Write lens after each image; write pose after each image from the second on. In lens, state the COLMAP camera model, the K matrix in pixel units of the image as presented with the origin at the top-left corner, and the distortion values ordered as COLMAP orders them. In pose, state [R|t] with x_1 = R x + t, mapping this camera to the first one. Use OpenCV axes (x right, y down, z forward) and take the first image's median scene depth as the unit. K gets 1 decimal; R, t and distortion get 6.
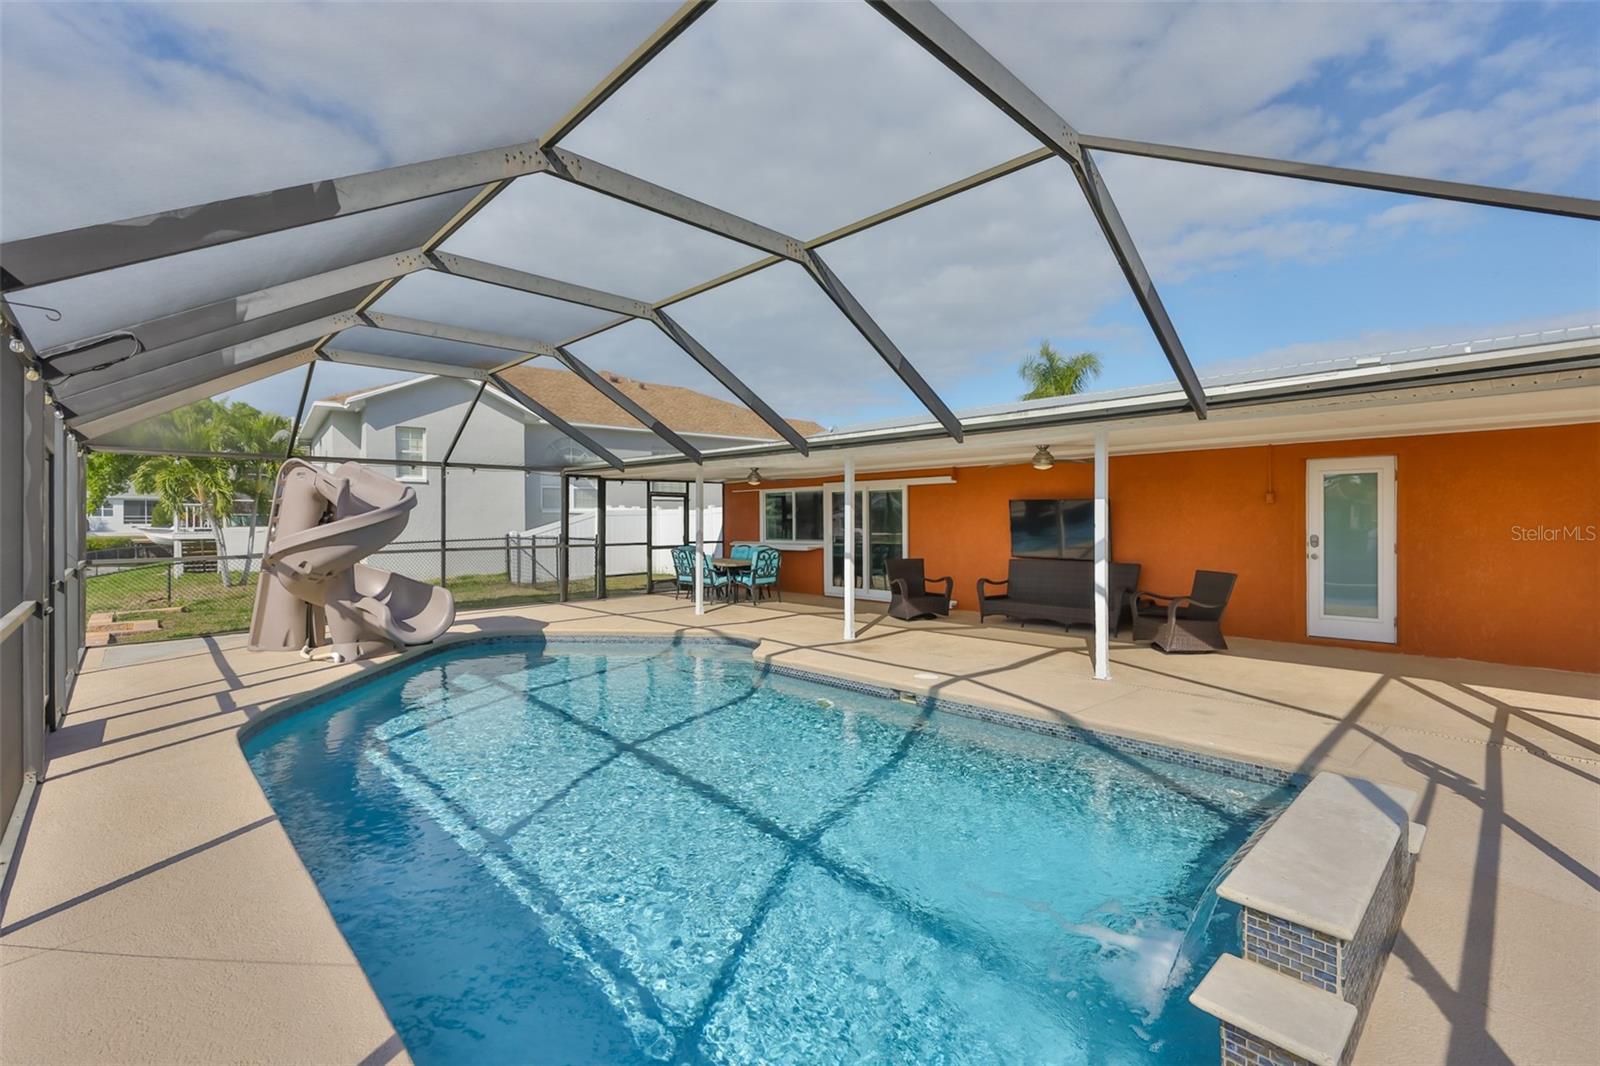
lens RADIAL K [[689.8, 0, 804.0], [0, 689.8, 526.5], [0, 0, 1]] dist [-0.002473, 0.000133]
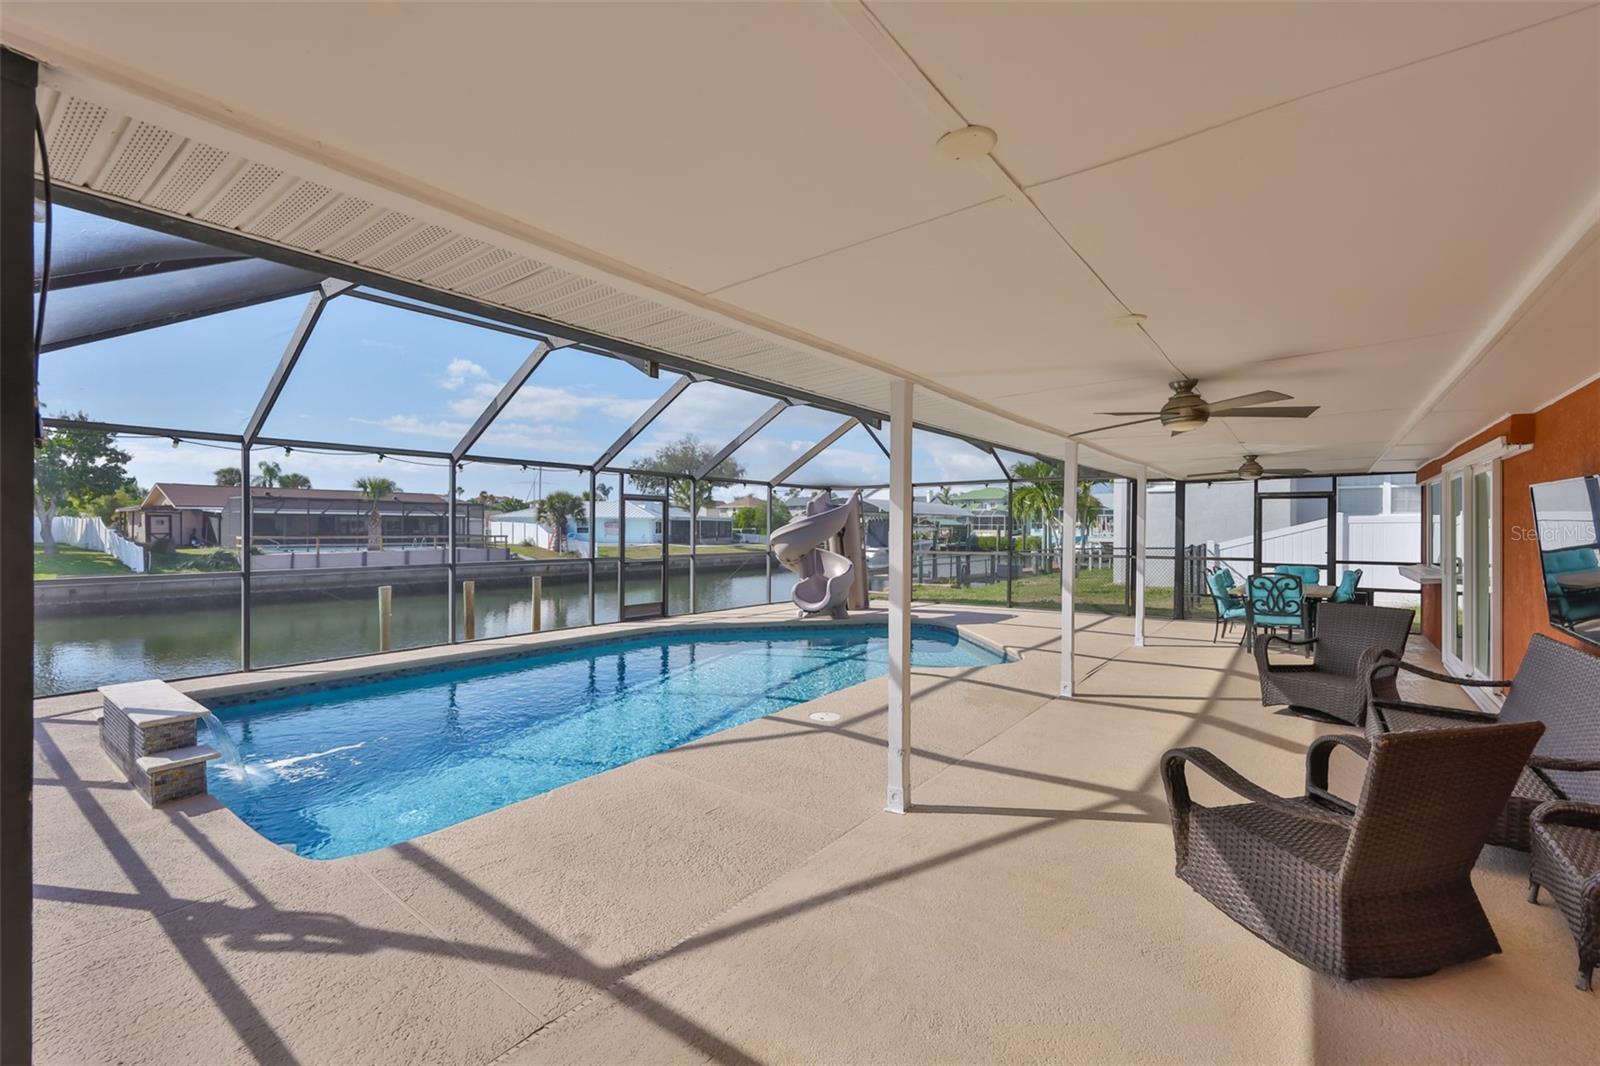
lens RADIAL K [[689.8, 0, 824.1], [0, 689.8, 525.3], [0, 0, 1]] dist [-0.002473, 0.000133]
pose [[0.172351, 0.006037, -0.985017, 0.475370], [-0.020227, 0.999792, 0.002588, -0.006345], [0.984828, 0.019477, 0.172437, 0.401170]]
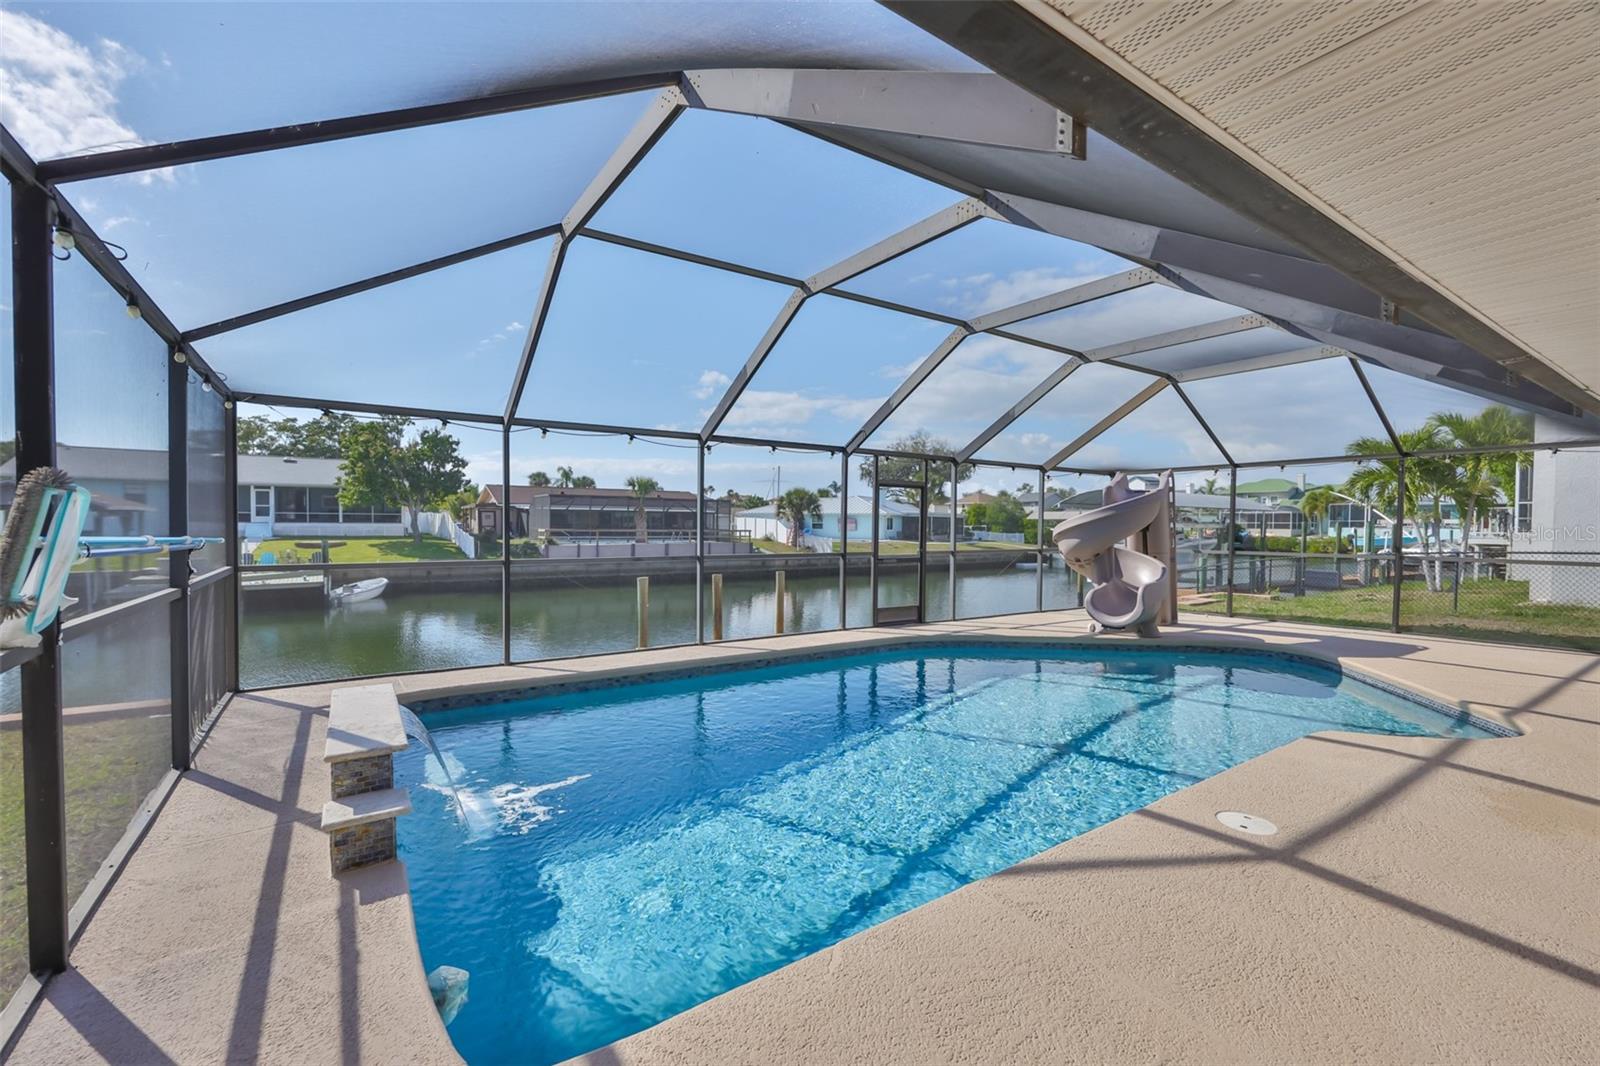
lens RADIAL K [[689.8, 0, 807.3], [0, 689.8, 532.9], [0, 0, 1]] dist [-0.002473, 0.000133]
pose [[-0.172677, 0.020354, -0.984768, 0.347078], [-0.022186, 0.999452, 0.024548, 0.001890], [0.984729, 0.026087, -0.172131, 0.362007]]
